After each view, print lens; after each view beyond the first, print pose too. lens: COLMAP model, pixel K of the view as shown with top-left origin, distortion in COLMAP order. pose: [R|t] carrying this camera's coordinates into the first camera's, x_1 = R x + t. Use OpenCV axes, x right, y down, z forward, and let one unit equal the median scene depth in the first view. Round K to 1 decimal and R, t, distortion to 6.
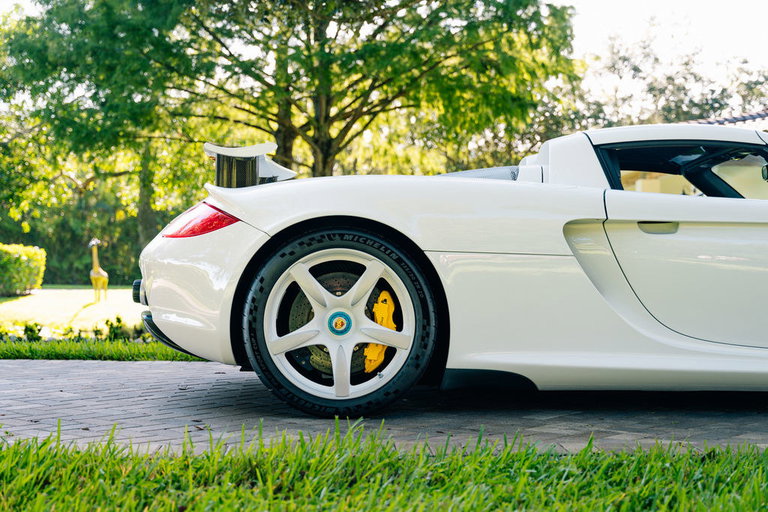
lens RADIAL K [[1118.5, 0, 385.6], [0, 1118.5, 270.0], [0, 0, 1]] dist [0.031089, 0.000000]
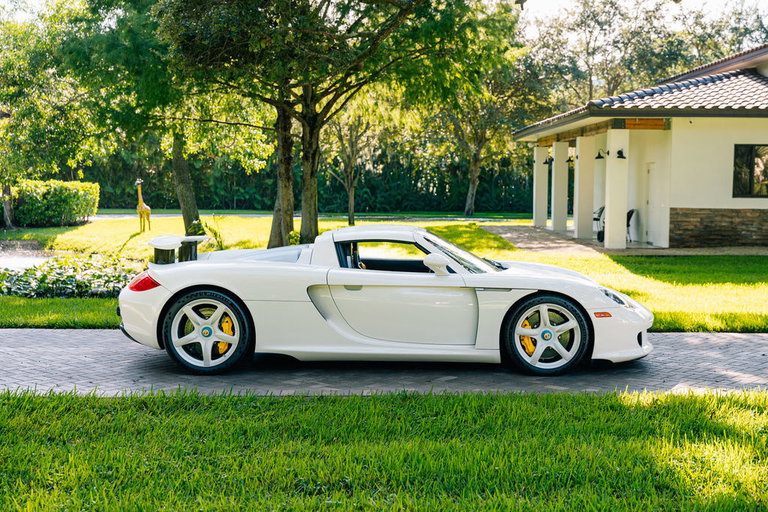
lens RADIAL K [[1118.5, 0, 381.3], [0, 1118.5, 258.5], [0, 0, 1]] dist [0.031089, 0.000000]
pose [[0.998393, -0.003070, -0.056594, 0.428261], [0.007805, 0.996466, 0.083638, -0.278718], [0.056137, -0.083946, 0.994888, -1.160007]]
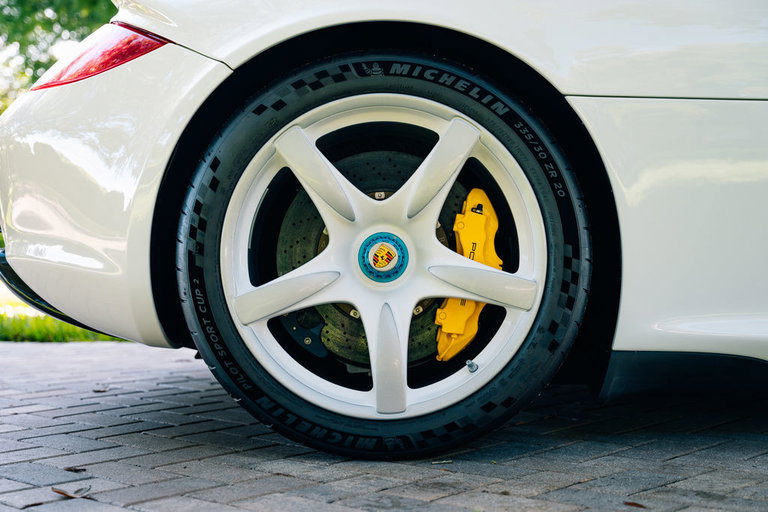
lens RADIAL K [[1118.5, 0, 382.8], [0, 1118.5, 259.6], [0, 0, 1]] dist [0.031089, 0.000000]
pose [[0.999593, -0.011061, -0.026308, -0.029009], [0.011263, 0.999908, 0.007515, 0.045611], [0.026222, -0.007808, 0.999626, 0.532330]]
